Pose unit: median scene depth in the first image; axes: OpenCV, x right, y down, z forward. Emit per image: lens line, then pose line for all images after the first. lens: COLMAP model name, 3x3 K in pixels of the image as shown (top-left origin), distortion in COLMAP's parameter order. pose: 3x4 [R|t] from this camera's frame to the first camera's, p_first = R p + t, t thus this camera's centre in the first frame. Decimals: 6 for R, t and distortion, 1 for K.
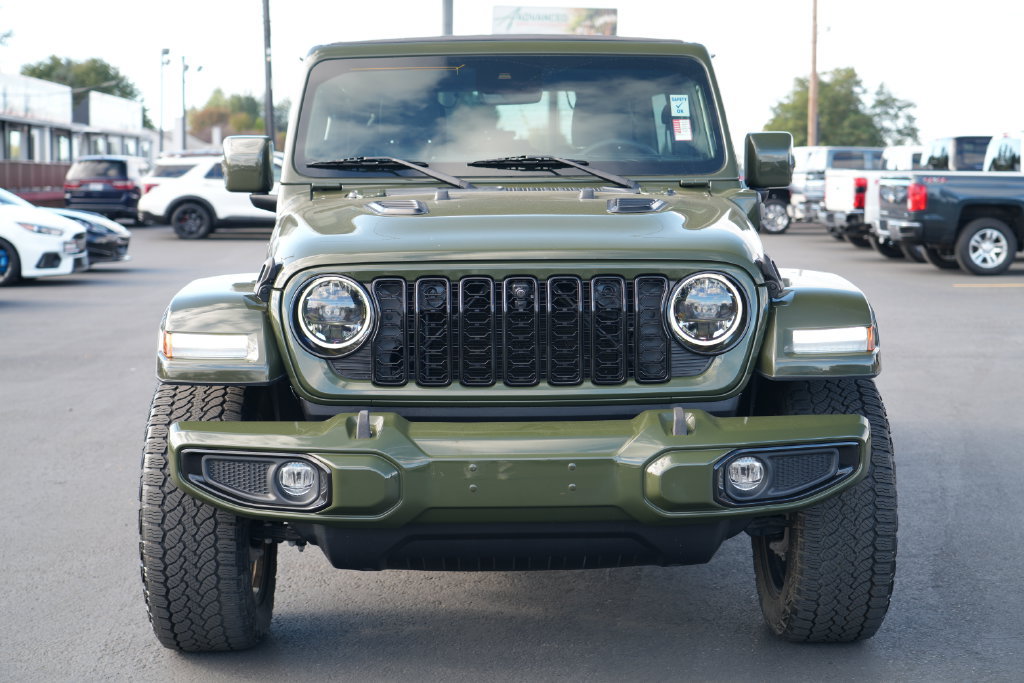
lens RADIAL K [[1689.1, 0, 508.3], [0, 1689.1, 340.5], [0, 0, 1]] dist [0.018987, 0.000000]
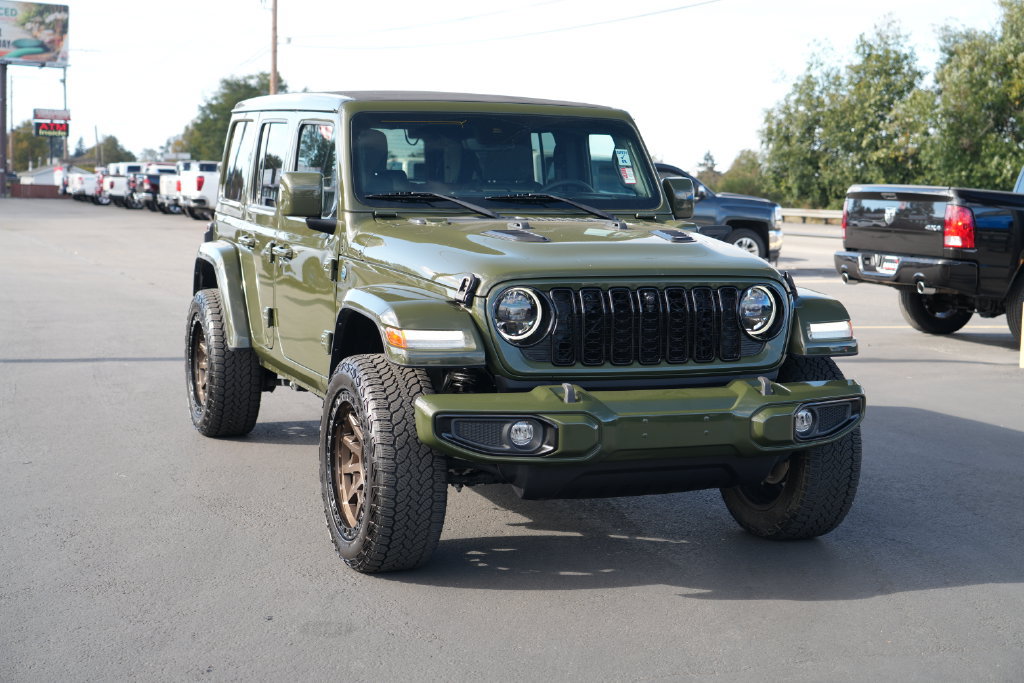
lens RADIAL K [[1647.3, 0, 513.6], [0, 1647.3, 334.7], [0, 0, 1]] dist [0.014412, 0.000000]
pose [[0.935600, -0.010564, 0.352903, -0.561863], [0.010251, 0.999944, 0.002755, -0.003092], [-0.352912, 0.001040, 0.935656, -0.246687]]
